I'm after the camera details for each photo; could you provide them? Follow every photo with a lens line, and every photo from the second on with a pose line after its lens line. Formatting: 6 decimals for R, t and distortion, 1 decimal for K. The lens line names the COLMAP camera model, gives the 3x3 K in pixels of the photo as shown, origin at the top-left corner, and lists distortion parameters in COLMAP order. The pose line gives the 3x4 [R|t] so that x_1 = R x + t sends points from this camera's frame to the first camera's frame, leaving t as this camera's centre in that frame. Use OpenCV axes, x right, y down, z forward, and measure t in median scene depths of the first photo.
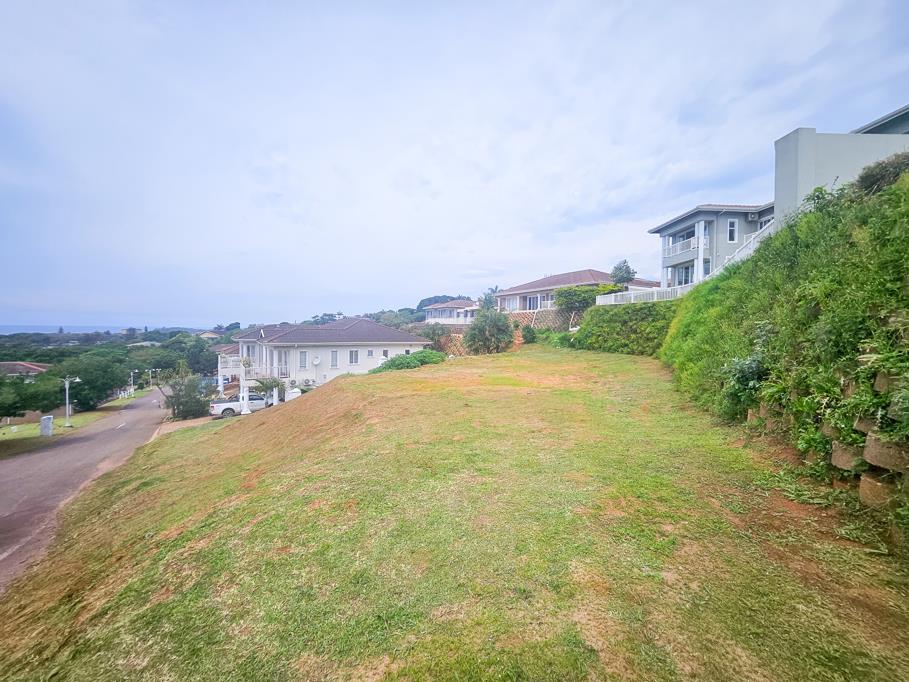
lens RADIAL K [[368.3, 0, 463.6], [0, 368.3, 357.1], [0, 0, 1]] dist [0.004124, 0.000173]
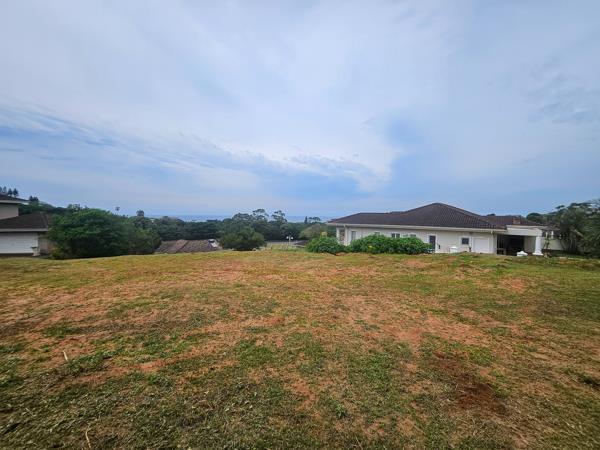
lens RADIAL K [[242.6, 0, 301.7], [0, 242.6, 220.7], [0, 0, 1]] dist [0.001695, -0.000360]
pose [[0.272800, 0.011628, -0.962000, 0.248928], [-0.079667, 0.996766, -0.010544, -0.023389], [0.958767, 0.079516, 0.272844, 0.518372]]
